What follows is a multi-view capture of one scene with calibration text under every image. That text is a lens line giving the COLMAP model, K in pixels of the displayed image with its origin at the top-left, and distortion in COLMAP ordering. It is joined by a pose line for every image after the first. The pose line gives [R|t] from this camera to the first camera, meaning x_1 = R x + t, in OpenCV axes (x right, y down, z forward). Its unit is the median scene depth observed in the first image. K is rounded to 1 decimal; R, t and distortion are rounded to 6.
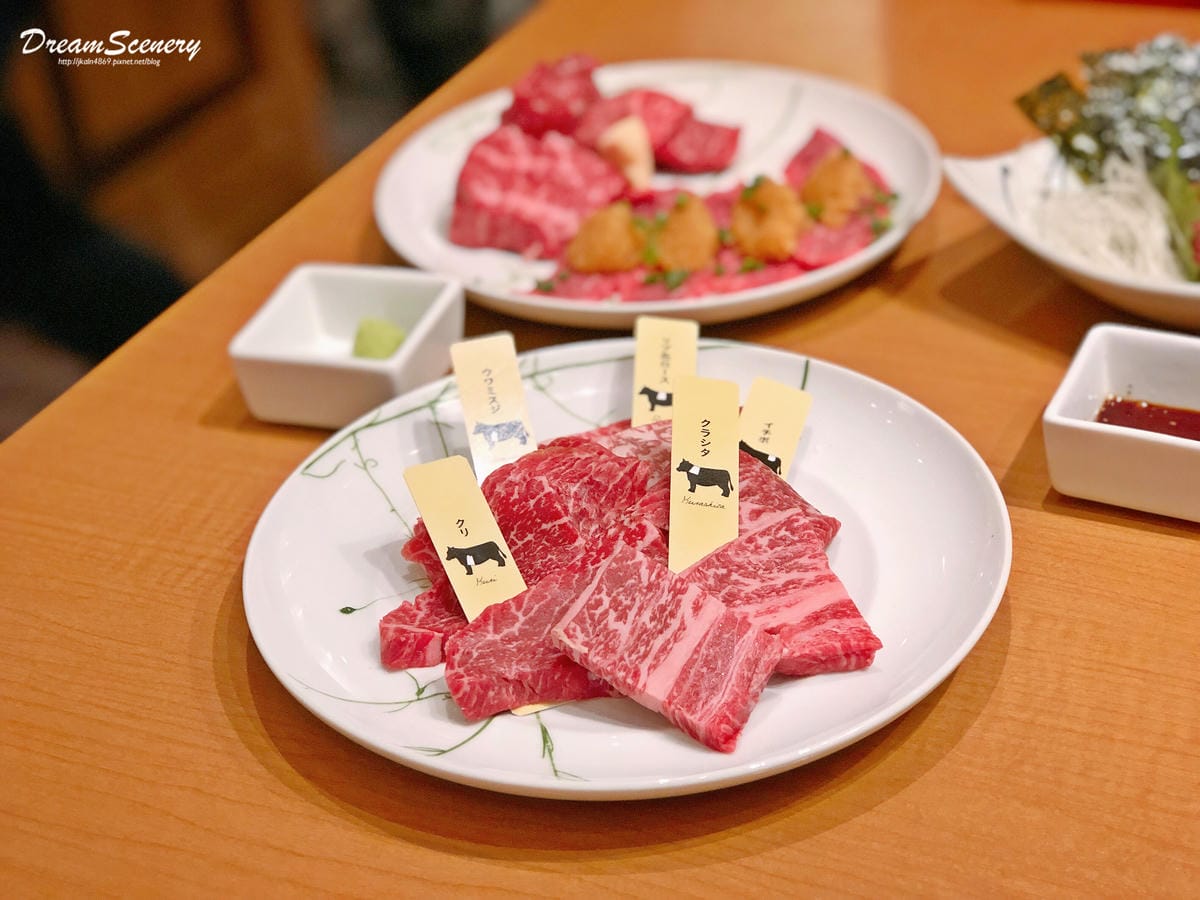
lens RADIAL K [[1995.1, 0, 600.0], [0, 1995.1, 450.0], [0, 0, 1]] dist [-0.172188, 2.535718]
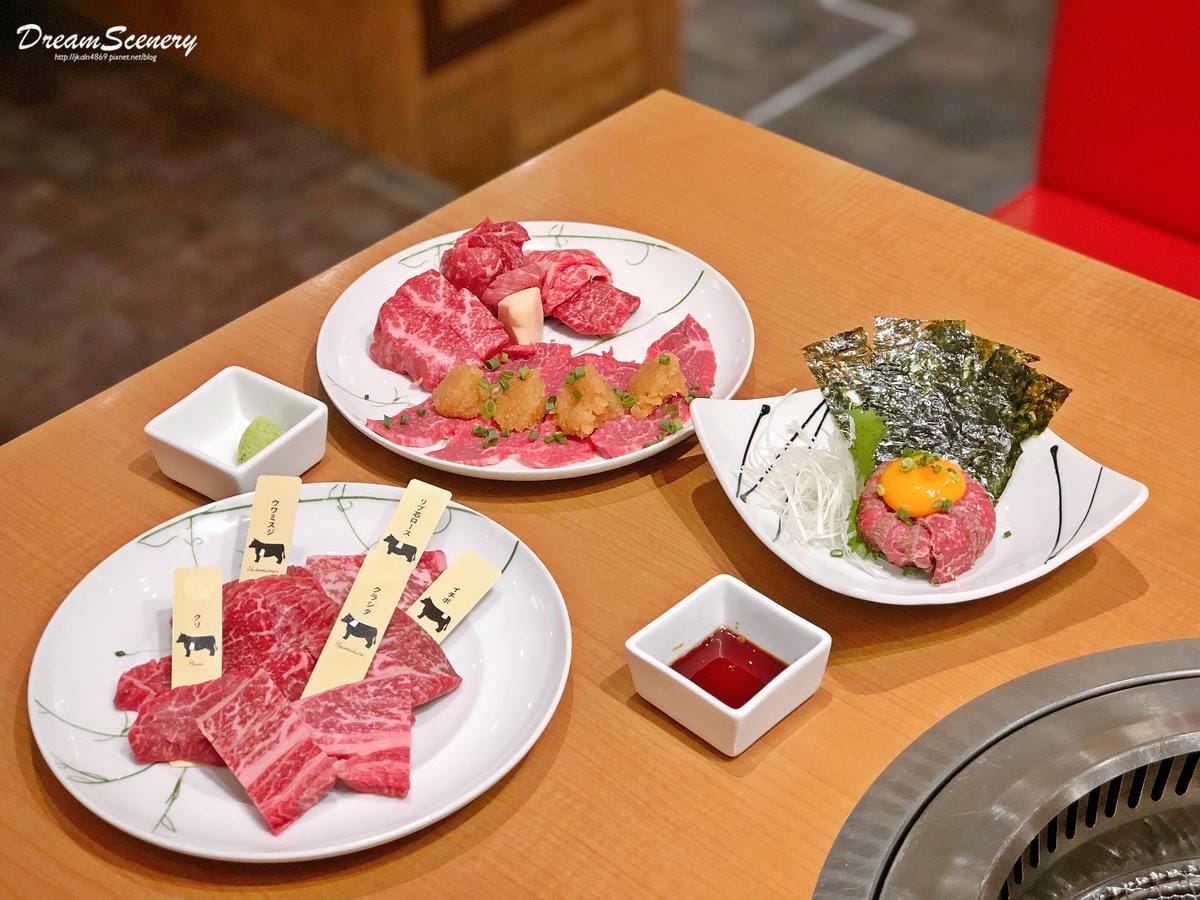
lens RADIAL K [[1995.1, 0, 600.0], [0, 1995.1, 450.0], [0, 0, 1]] dist [-0.172188, 2.535718]
pose [[0.945277, 0.233916, -0.227453, 0.523336], [-0.207200, 0.968895, 0.135318, -0.348347], [0.252031, -0.080784, 0.964341, -0.316218]]
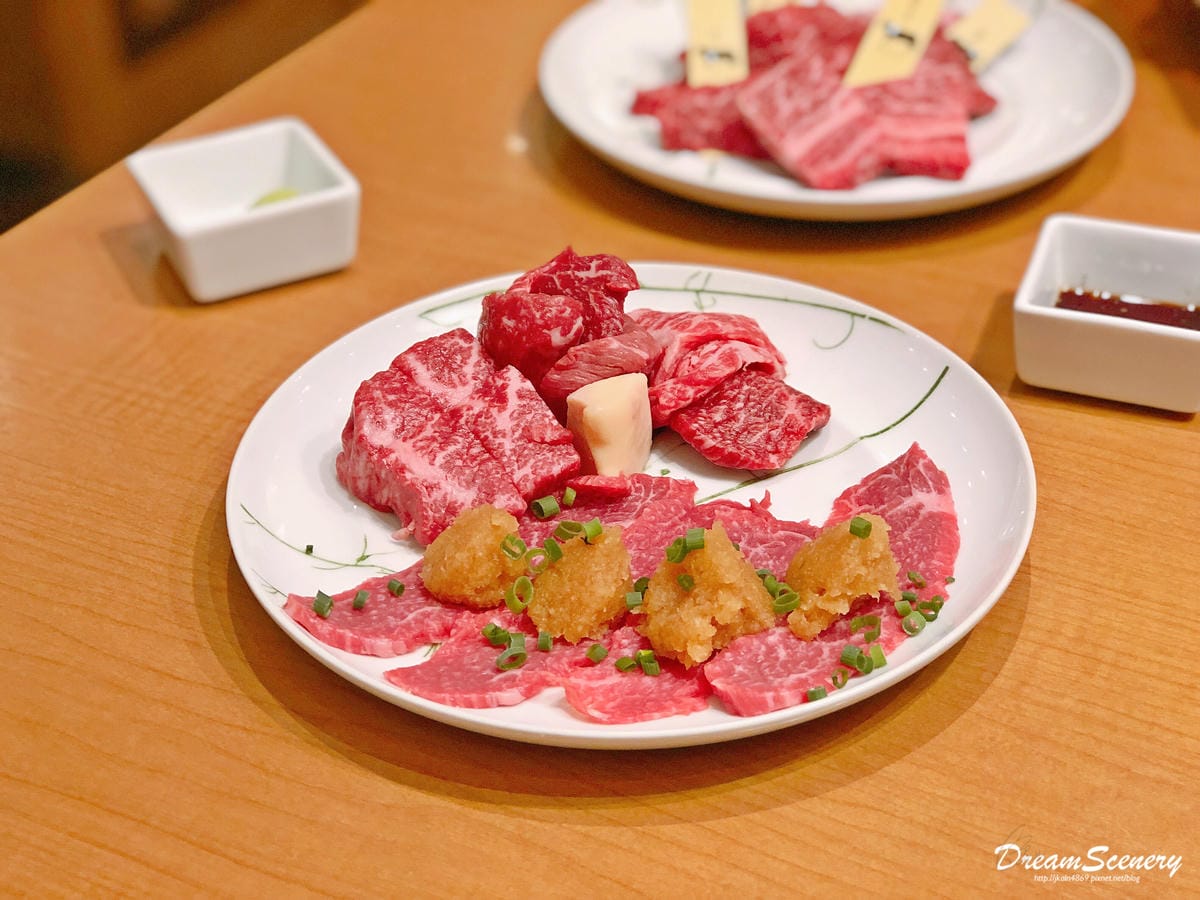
lens RADIAL K [[1995.1, 0, 600.0], [0, 1995.1, 450.0], [0, 0, 1]] dist [-0.172188, 2.535718]
pose [[0.891097, 0.293013, -0.346539, 0.362167], [-0.270179, 0.956078, 0.113659, -0.306211], [0.364622, -0.007654, 0.931124, 0.486002]]
